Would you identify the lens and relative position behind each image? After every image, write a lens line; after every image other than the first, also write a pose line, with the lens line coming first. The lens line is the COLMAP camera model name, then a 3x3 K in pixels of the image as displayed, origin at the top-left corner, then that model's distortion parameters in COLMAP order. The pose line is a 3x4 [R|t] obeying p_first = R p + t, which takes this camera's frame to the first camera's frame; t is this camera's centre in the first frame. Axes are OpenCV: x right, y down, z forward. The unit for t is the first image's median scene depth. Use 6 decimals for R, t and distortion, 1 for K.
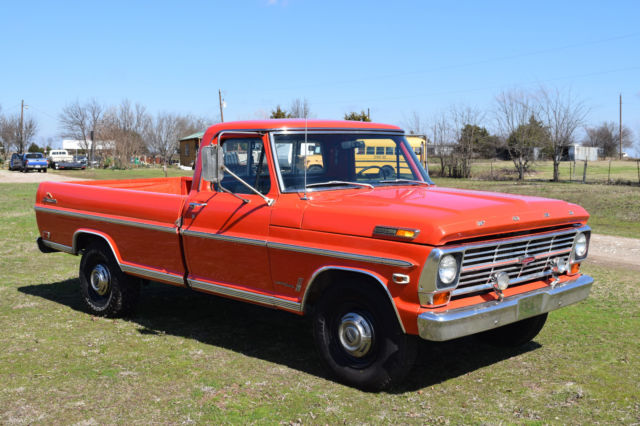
lens RADIAL K [[789.6, 0, 308.0], [0, 789.6, 213.2], [0, 0, 1]] dist [-0.032064, -0.001510]
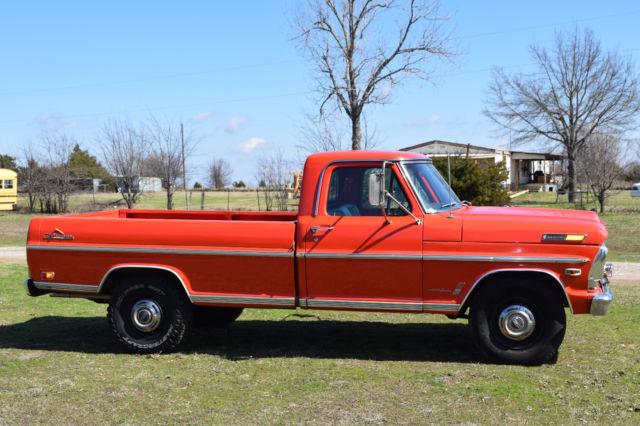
lens RADIAL K [[866.9, 0, 320.0], [0, 866.9, 213.0], [0, 0, 1]] dist [-0.019890, -0.045896]
pose [[0.859069, -0.032651, 0.510818, -0.730631], [0.055037, 0.998070, -0.028763, 0.001926], [-0.508892, 0.052824, 0.859208, -0.025047]]
